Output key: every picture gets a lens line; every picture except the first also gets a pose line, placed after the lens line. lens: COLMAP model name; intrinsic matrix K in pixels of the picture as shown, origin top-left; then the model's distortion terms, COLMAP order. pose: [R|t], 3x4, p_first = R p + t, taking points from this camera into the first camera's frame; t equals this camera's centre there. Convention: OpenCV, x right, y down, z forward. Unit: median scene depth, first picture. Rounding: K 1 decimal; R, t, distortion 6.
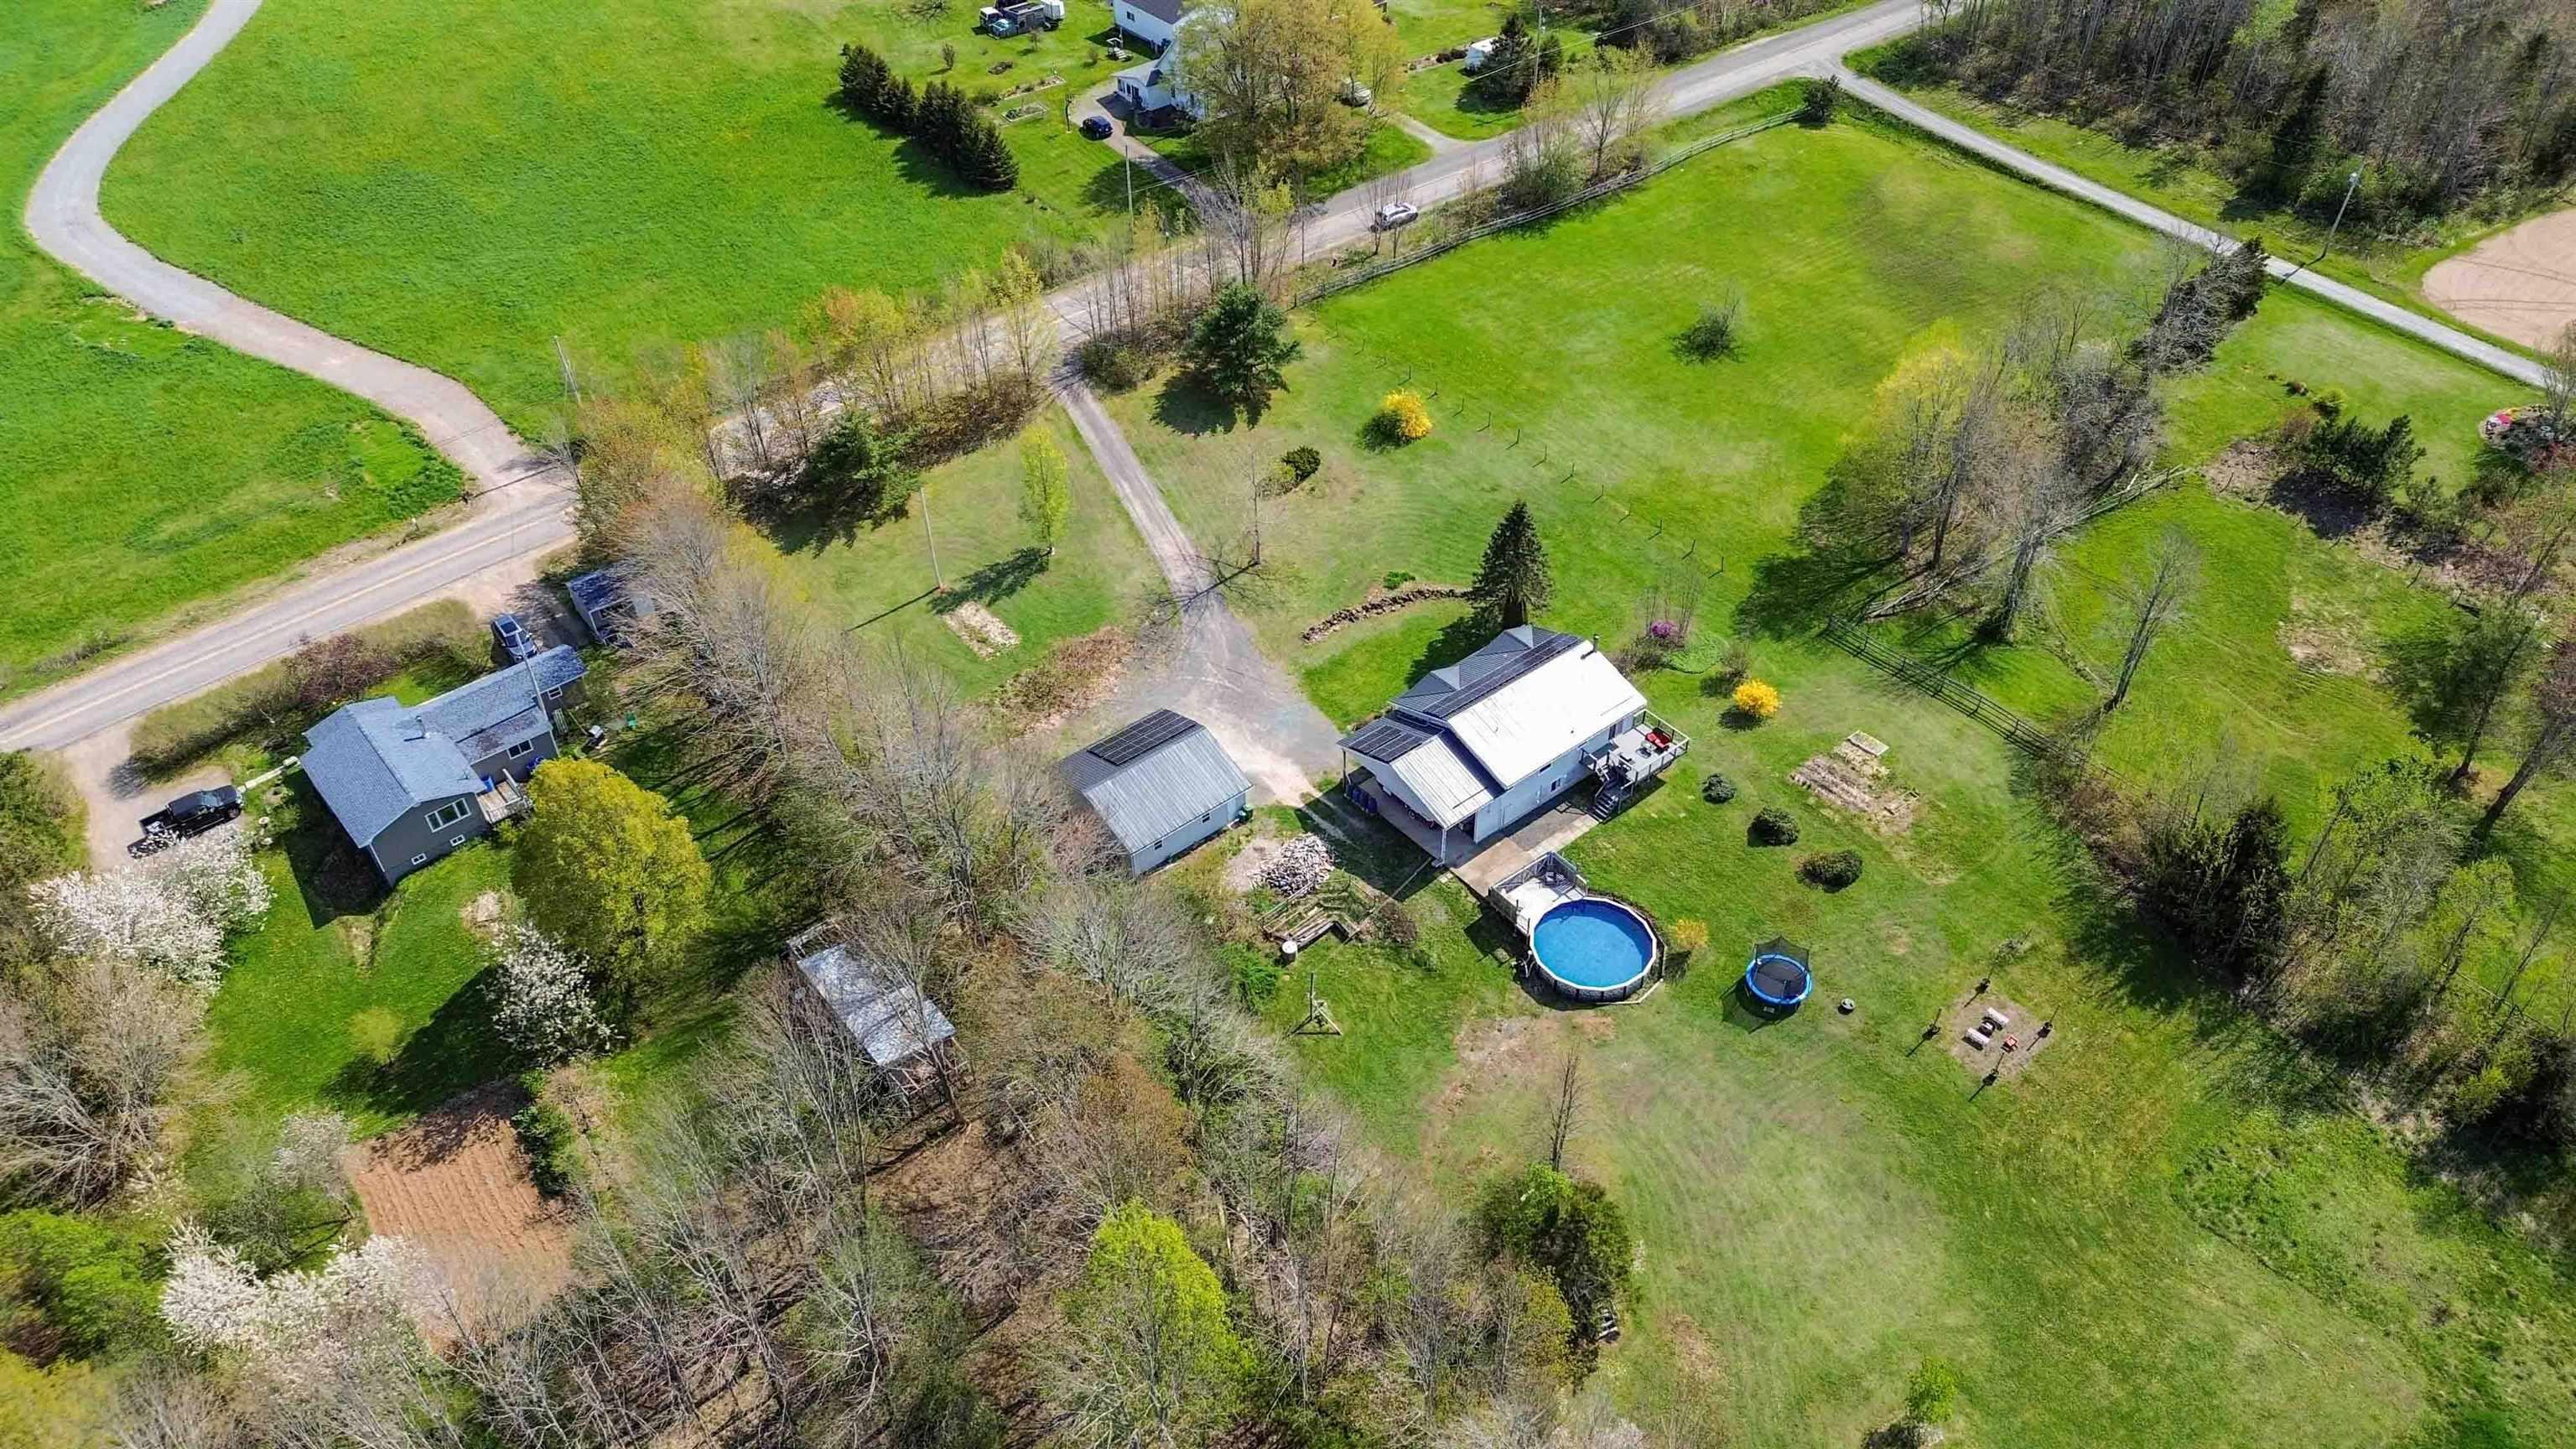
lens RADIAL K [[1812.2, 0, 1282.6], [0, 1812.2, 716.5], [0, 0, 1]] dist [0.098056, -0.120876]
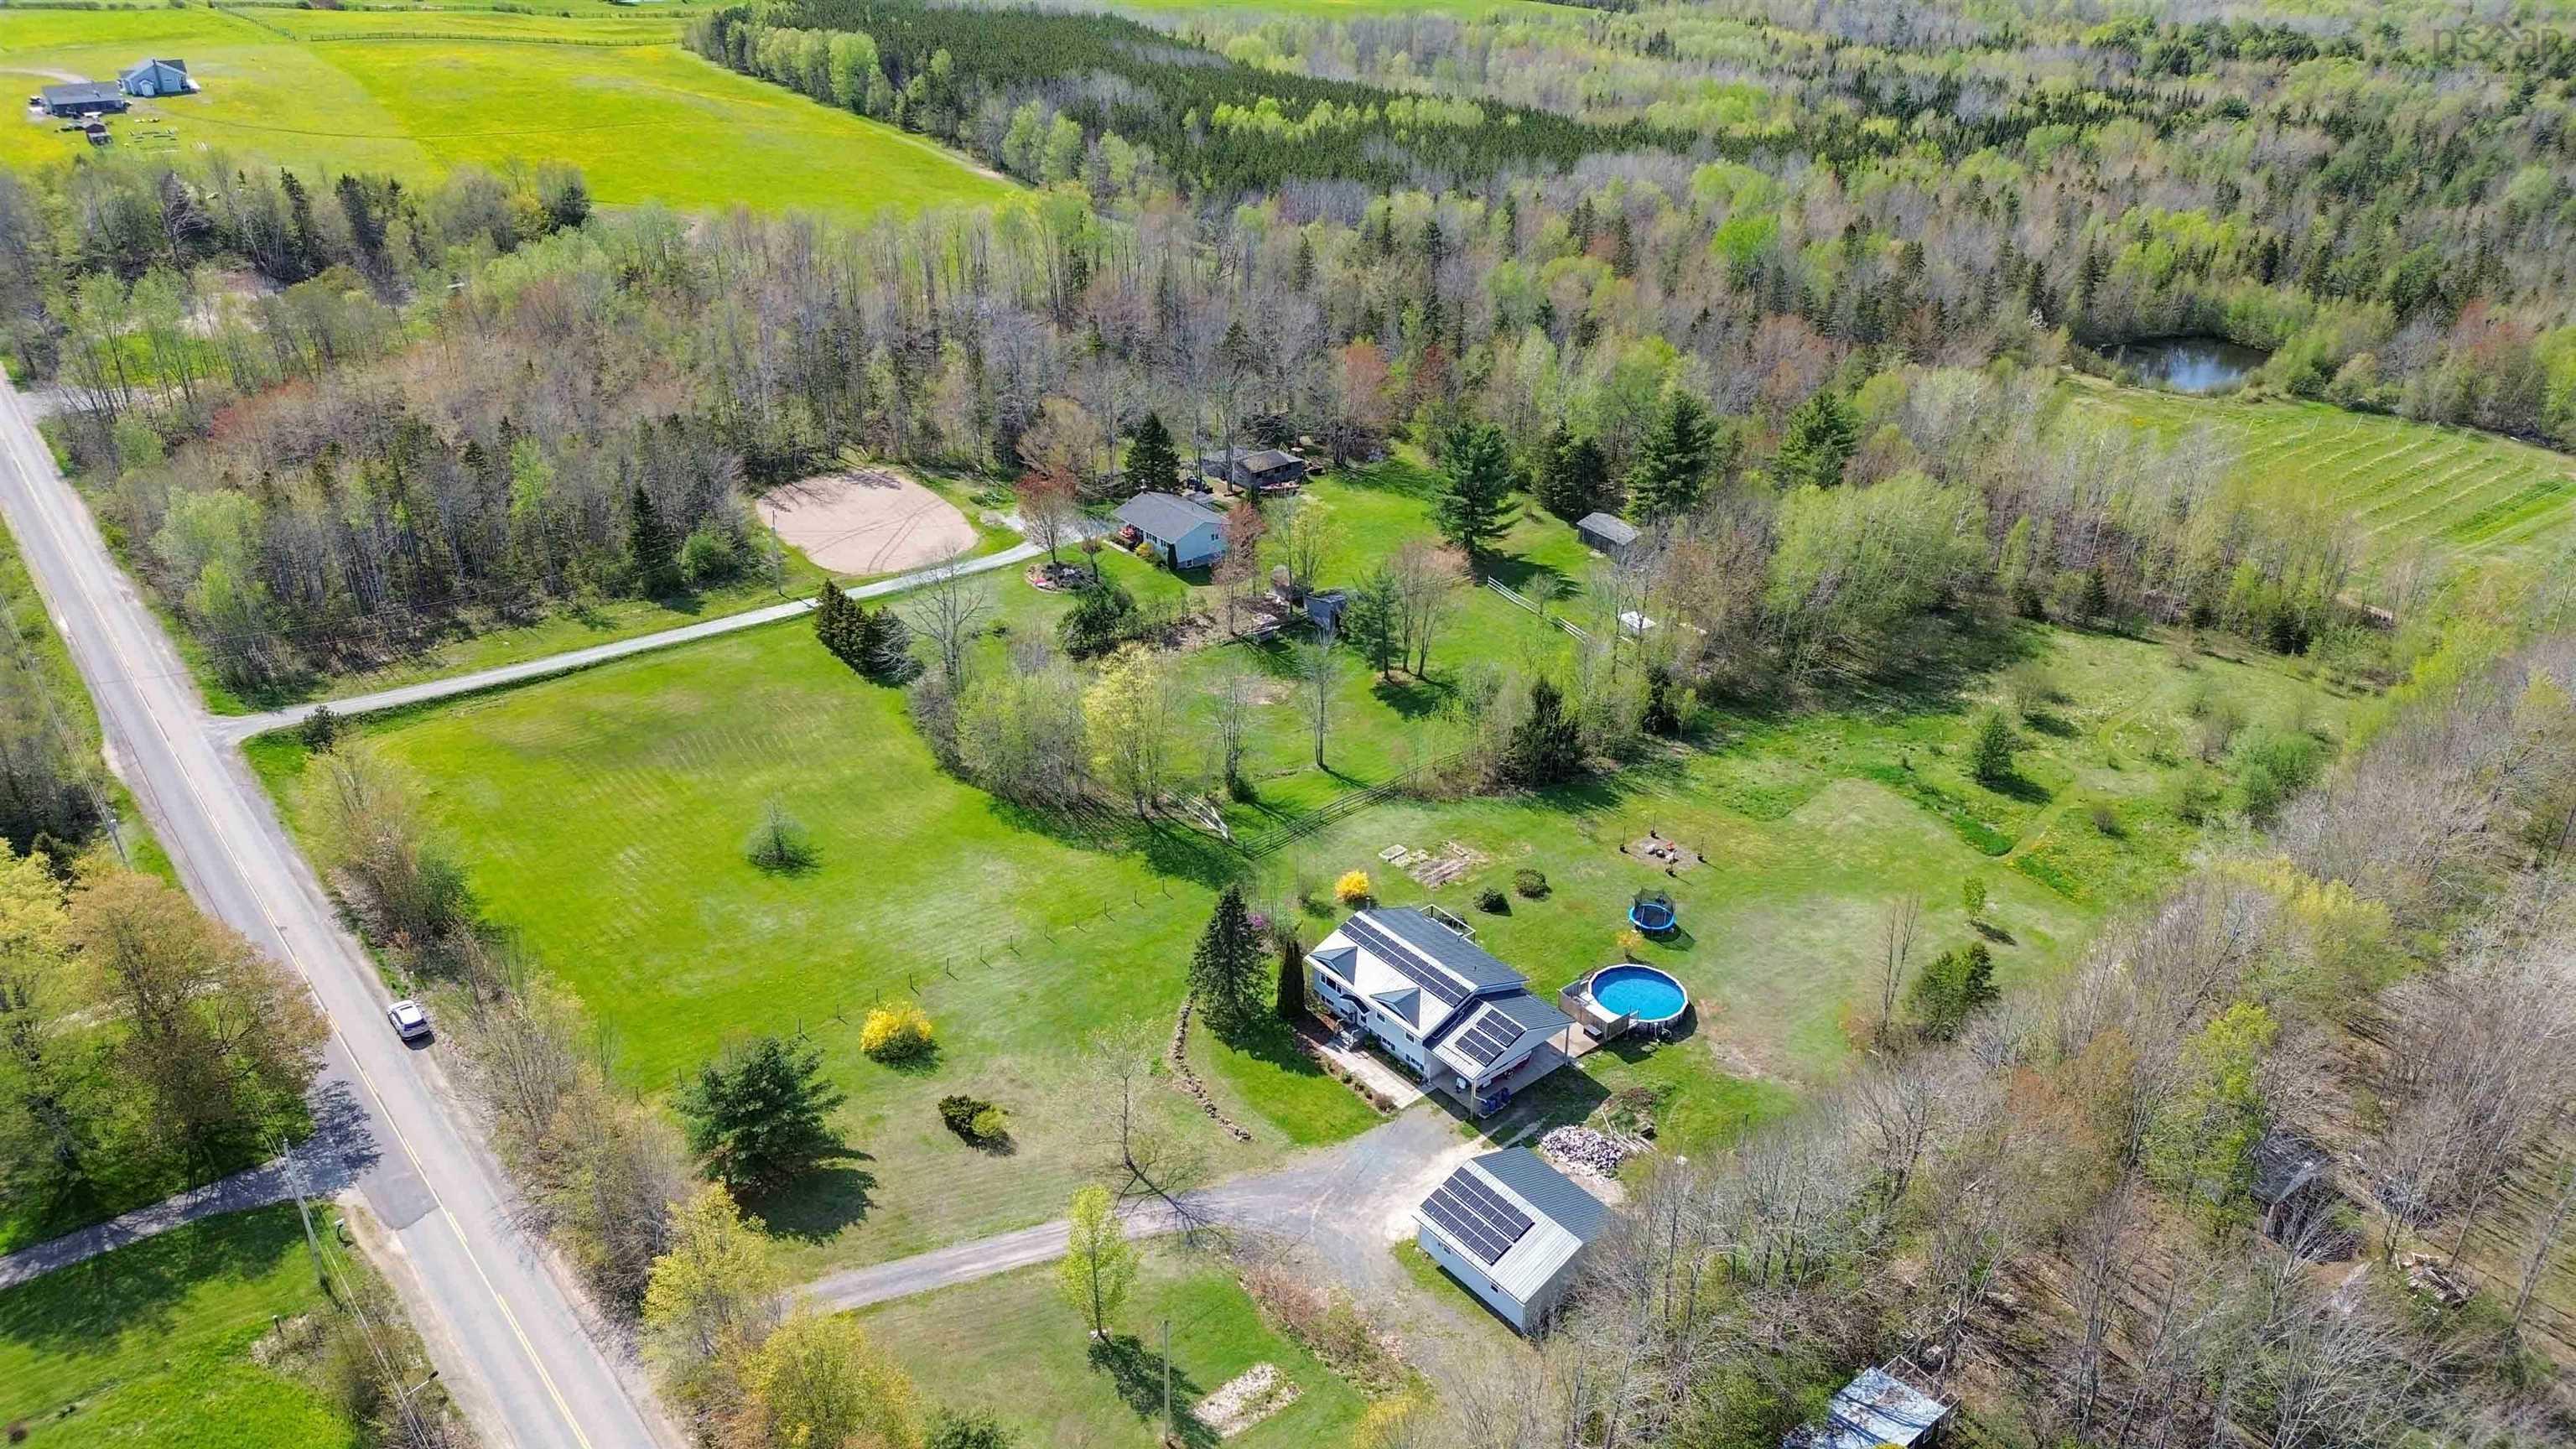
lens RADIAL K [[1803.1, 0, 1280.0], [0, 1803.1, 726.7], [0, 0, 1]] dist [0.107895, -0.126814]
pose [[-0.006283, -0.441842, 0.897071, -0.759241], [0.655497, 0.675649, 0.337375, -0.509649], [-0.755172, 0.590147, 0.285381, 0.613021]]
